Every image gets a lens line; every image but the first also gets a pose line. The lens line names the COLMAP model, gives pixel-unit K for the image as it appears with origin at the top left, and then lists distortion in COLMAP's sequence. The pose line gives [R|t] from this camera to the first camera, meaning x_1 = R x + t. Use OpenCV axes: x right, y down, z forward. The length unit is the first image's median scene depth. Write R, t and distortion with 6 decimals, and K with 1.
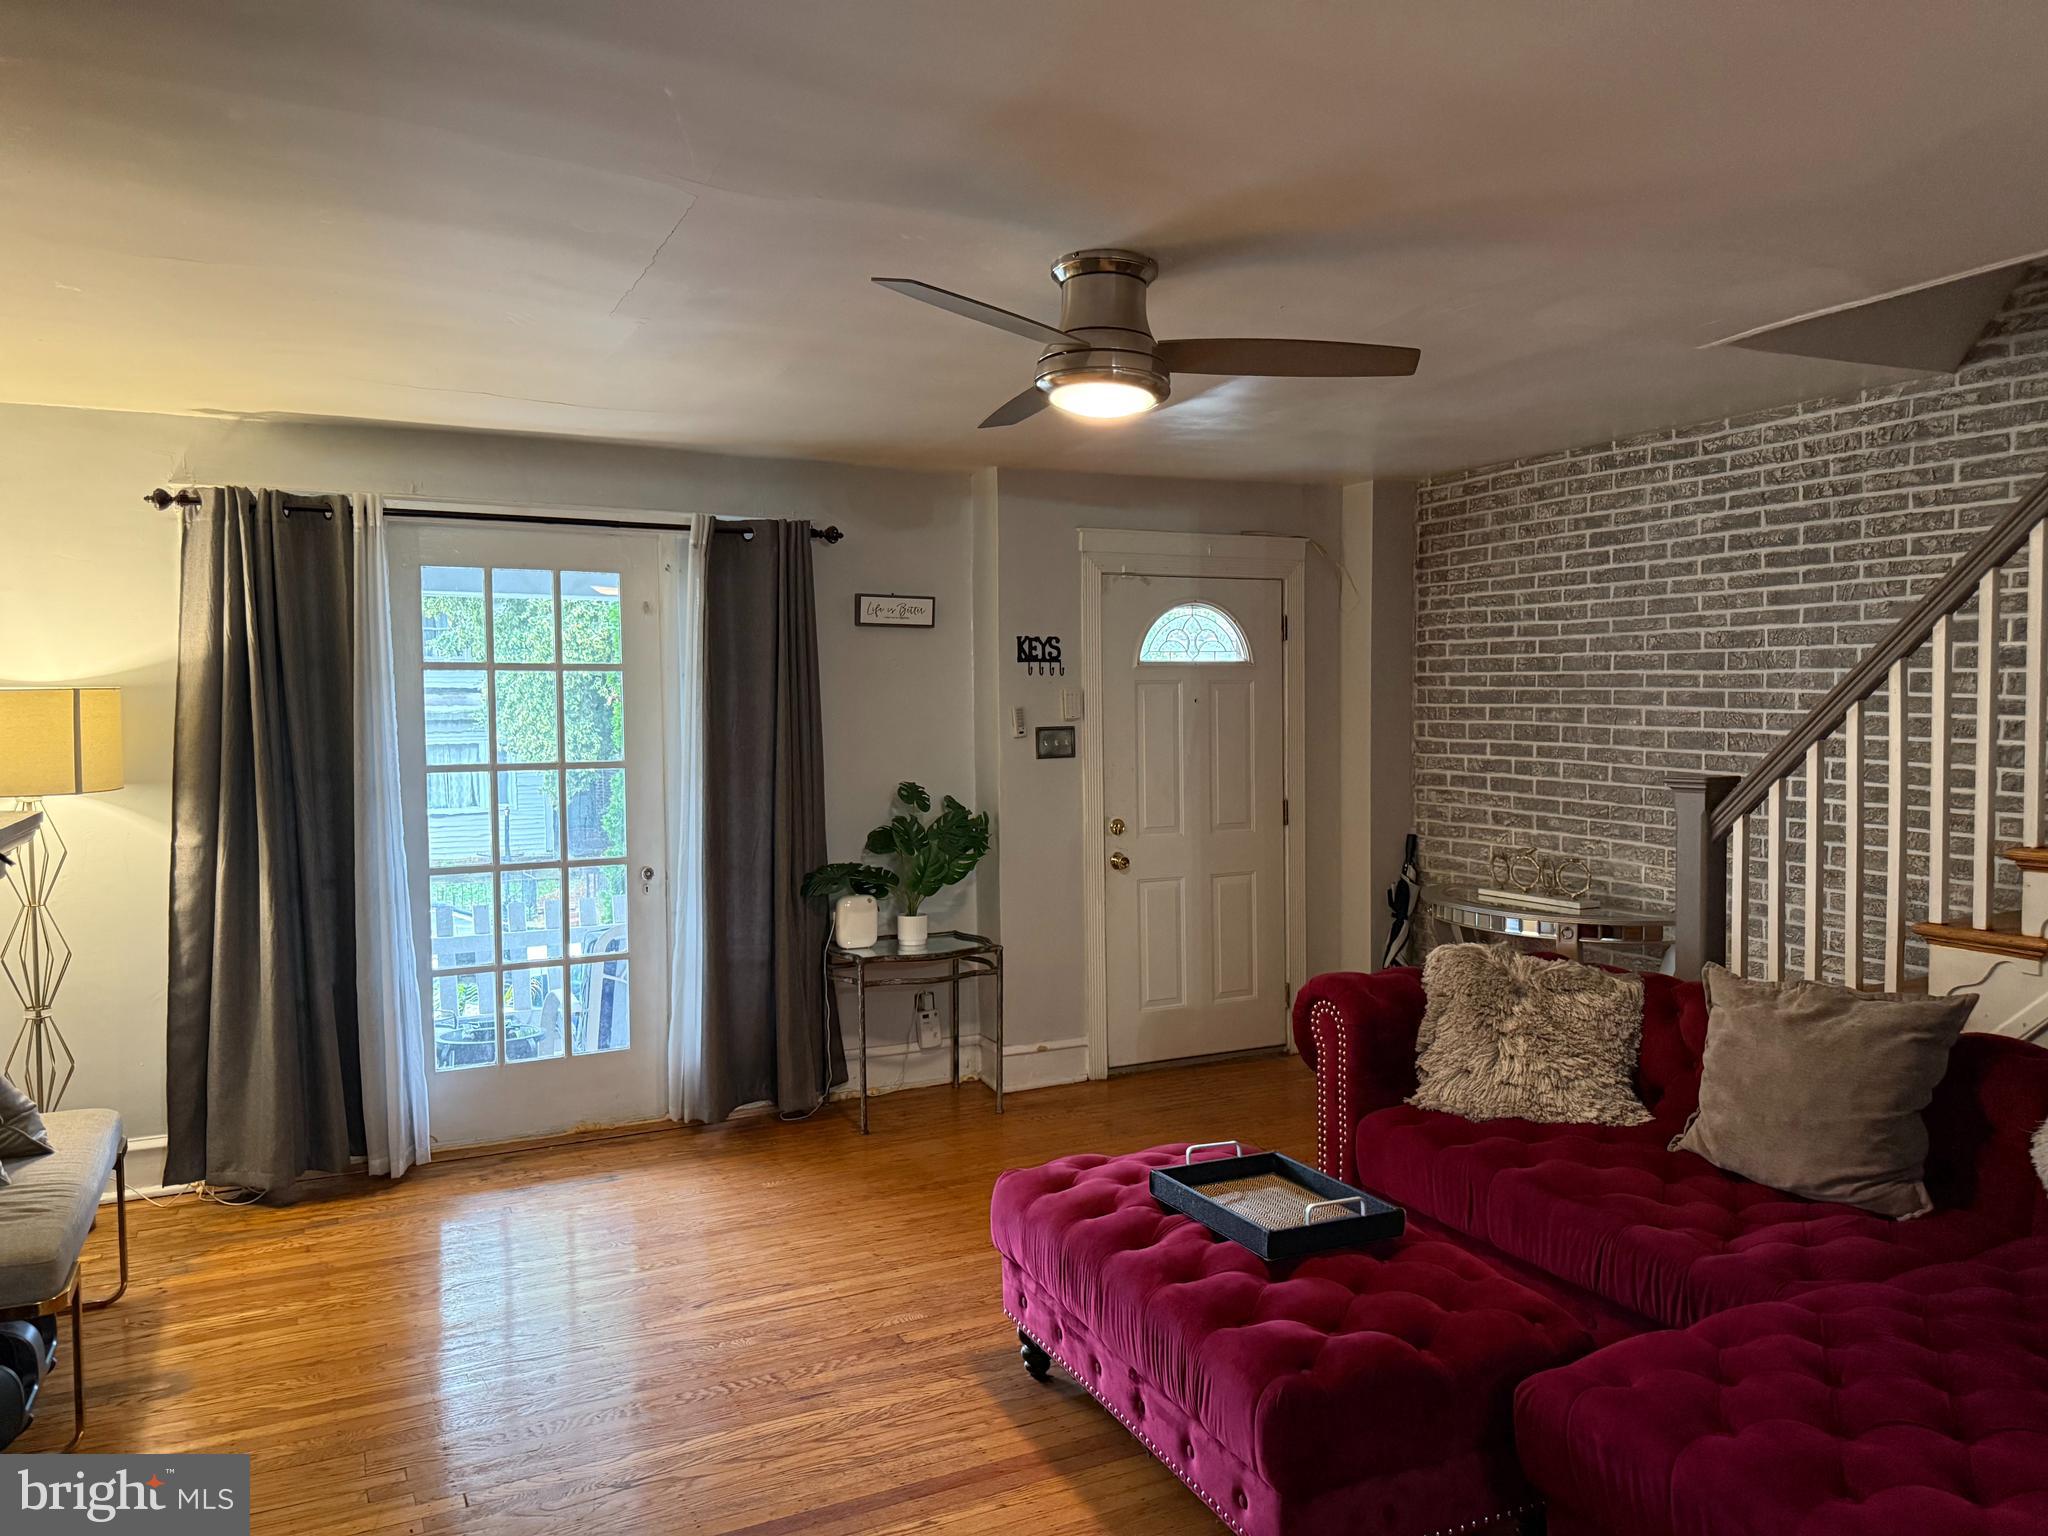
lens RADIAL K [[1409.0, 0, 1028.7], [0, 1409.0, 777.1], [0, 0, 1]] dist [0.002345, -0.004496]
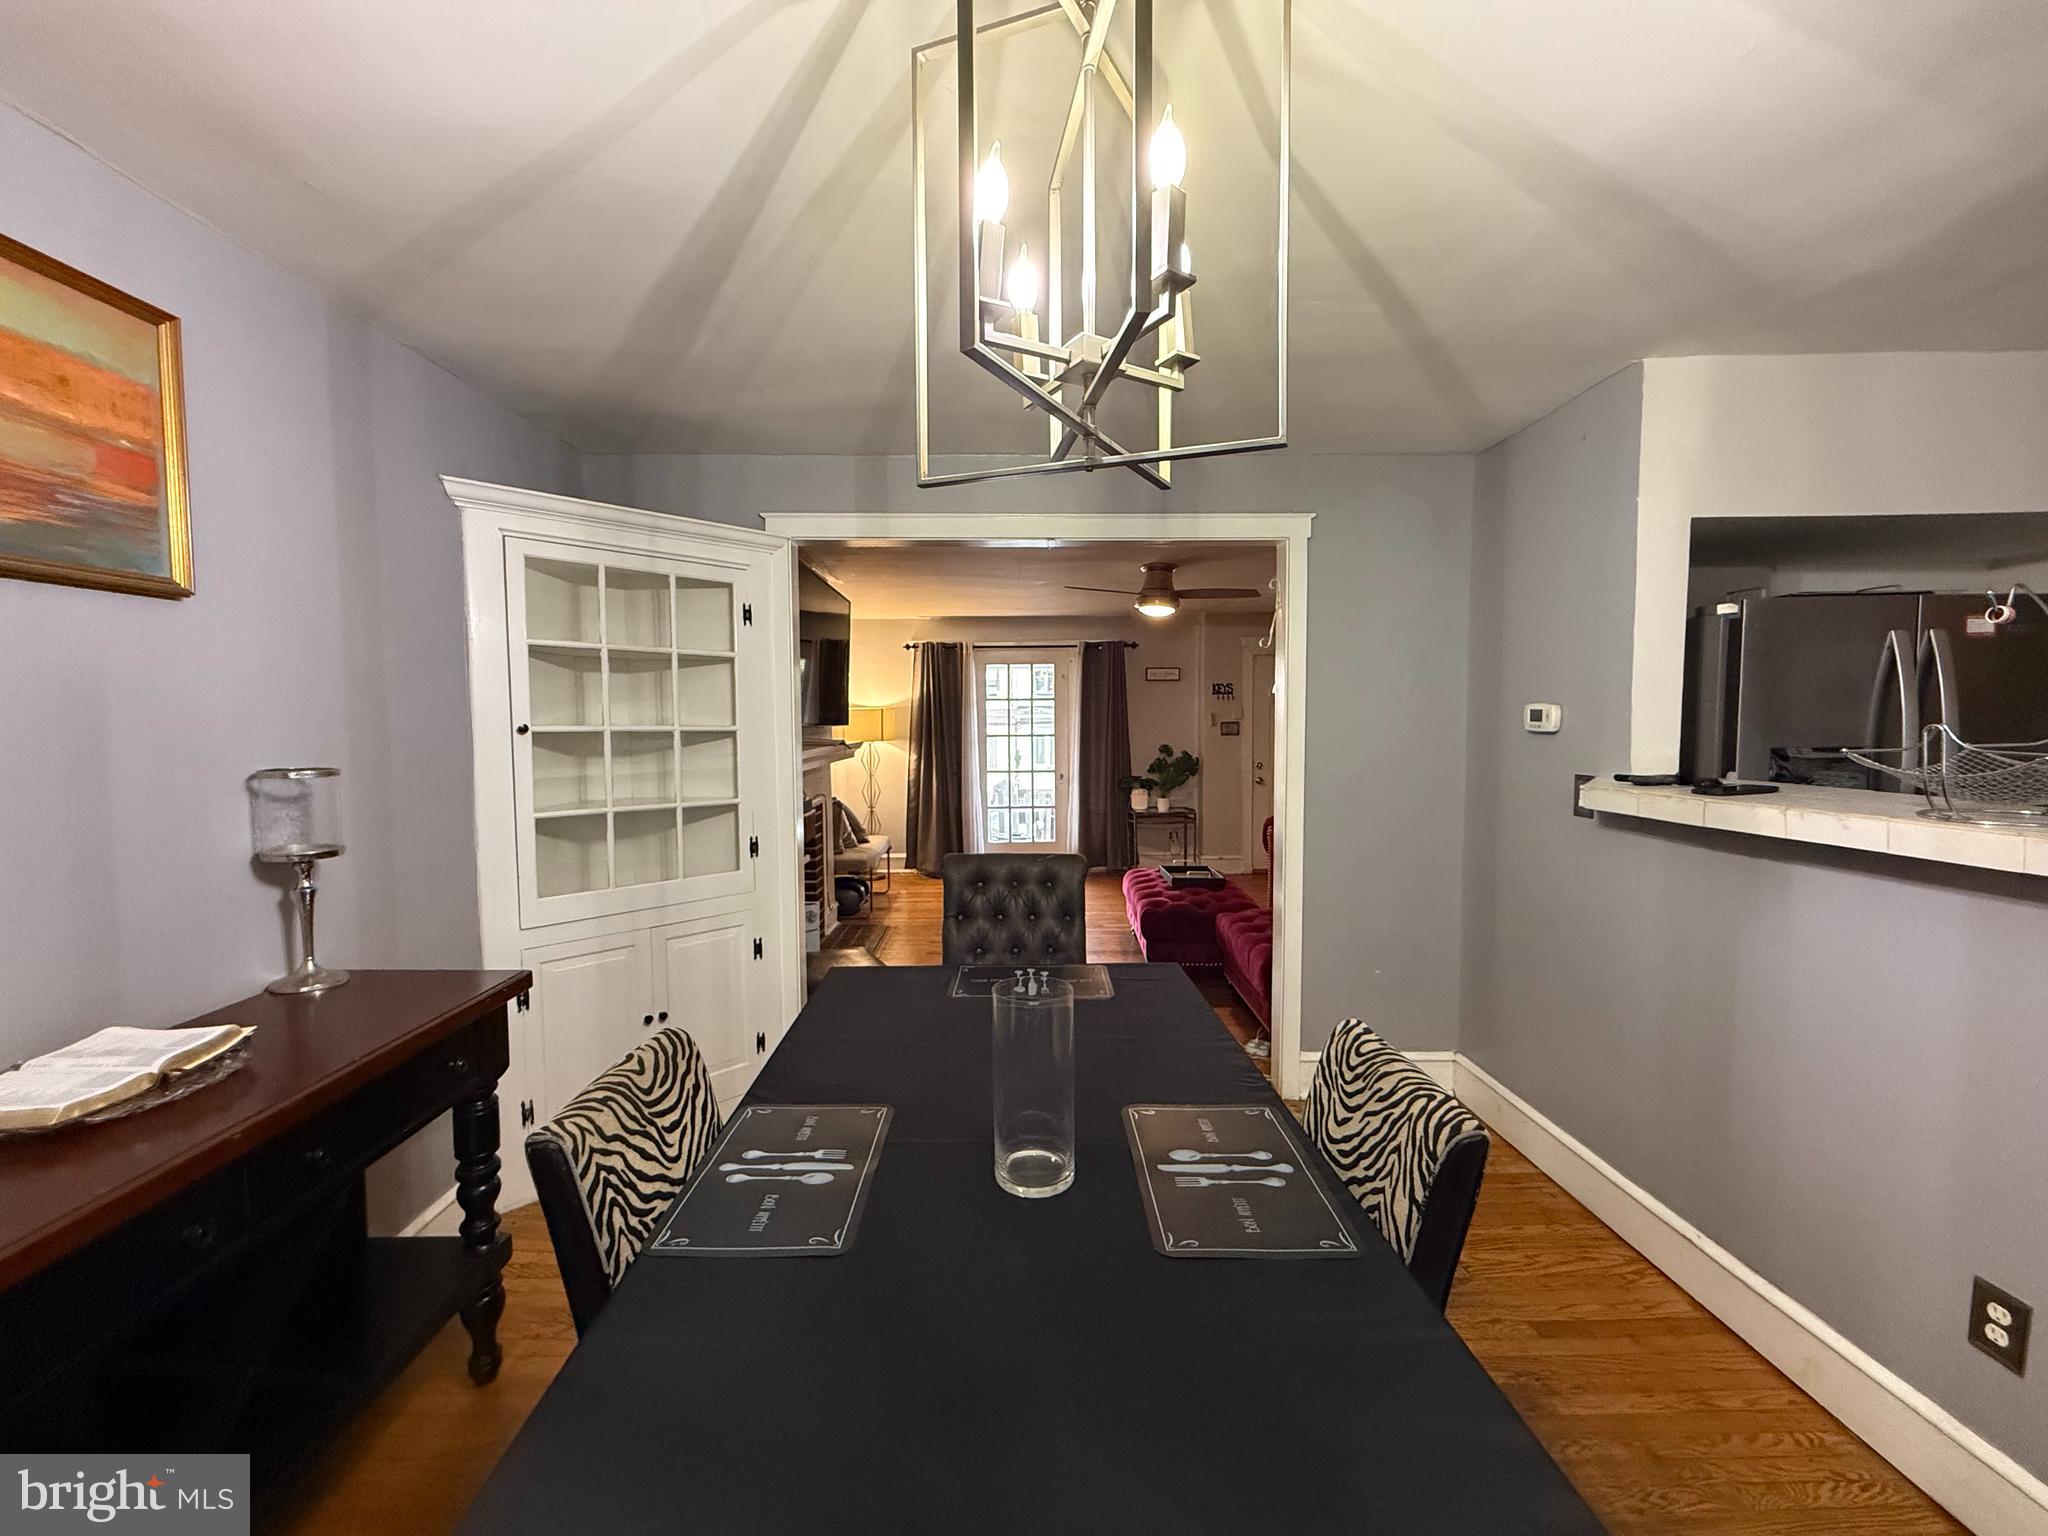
lens RADIAL K [[815.1, 0, 1015.0], [0, 815.1, 762.0], [0, 0, 1]] dist [0.003401, 0.000214]
pose [[0.886642, 0.027528, -0.461636, 0.373012], [-0.021247, 0.999598, 0.018799, 0.014760], [0.461968, -0.006859, 0.886870, -0.420688]]
